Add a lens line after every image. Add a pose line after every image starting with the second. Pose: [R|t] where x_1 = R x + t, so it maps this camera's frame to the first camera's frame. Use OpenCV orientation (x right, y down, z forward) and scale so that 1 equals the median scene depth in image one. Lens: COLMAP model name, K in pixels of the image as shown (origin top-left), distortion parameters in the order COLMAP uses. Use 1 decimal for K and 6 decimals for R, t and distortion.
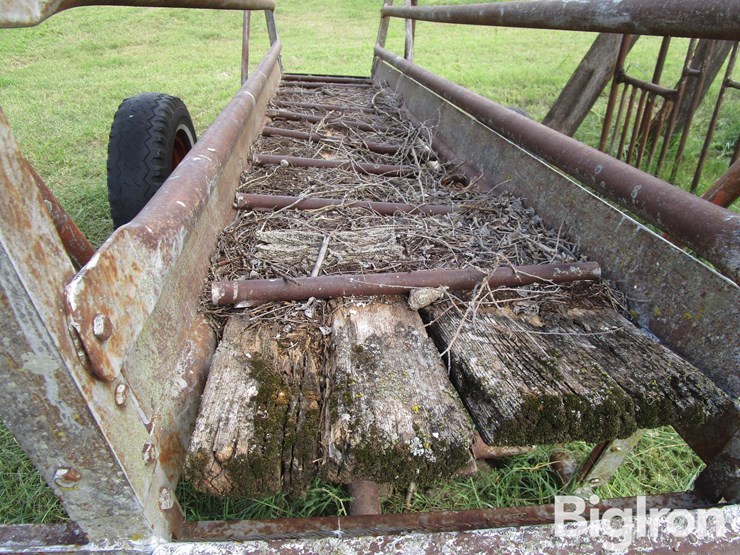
lens RADIAL K [[526.7, 0, 366.6], [0, 526.7, 276.6], [0, 0, 1]] dist [-0.025270, 0.006790]
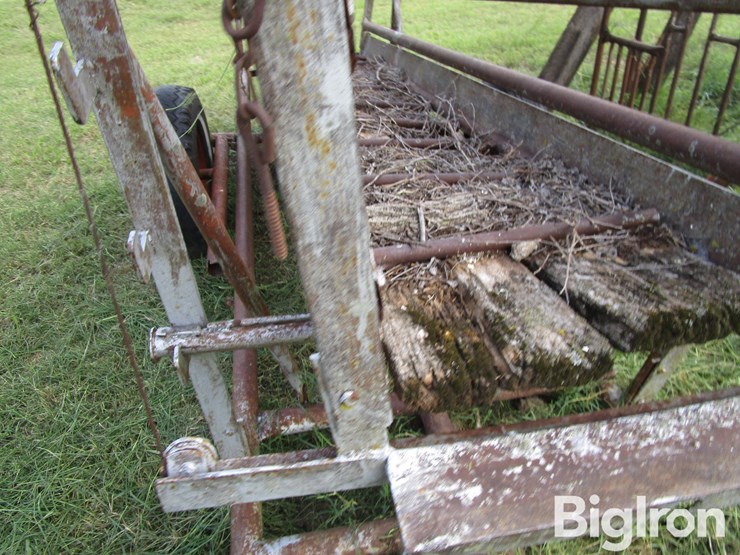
lens RADIAL K [[526.7, 0, 368.4], [0, 526.7, 274.6], [0, 0, 1]] dist [-0.025270, 0.006790]
pose [[0.994957, -0.089958, 0.044352, -0.275556], [0.087828, 0.994986, 0.047841, 0.006690], [-0.048434, -0.043704, 0.997870, -0.158436]]
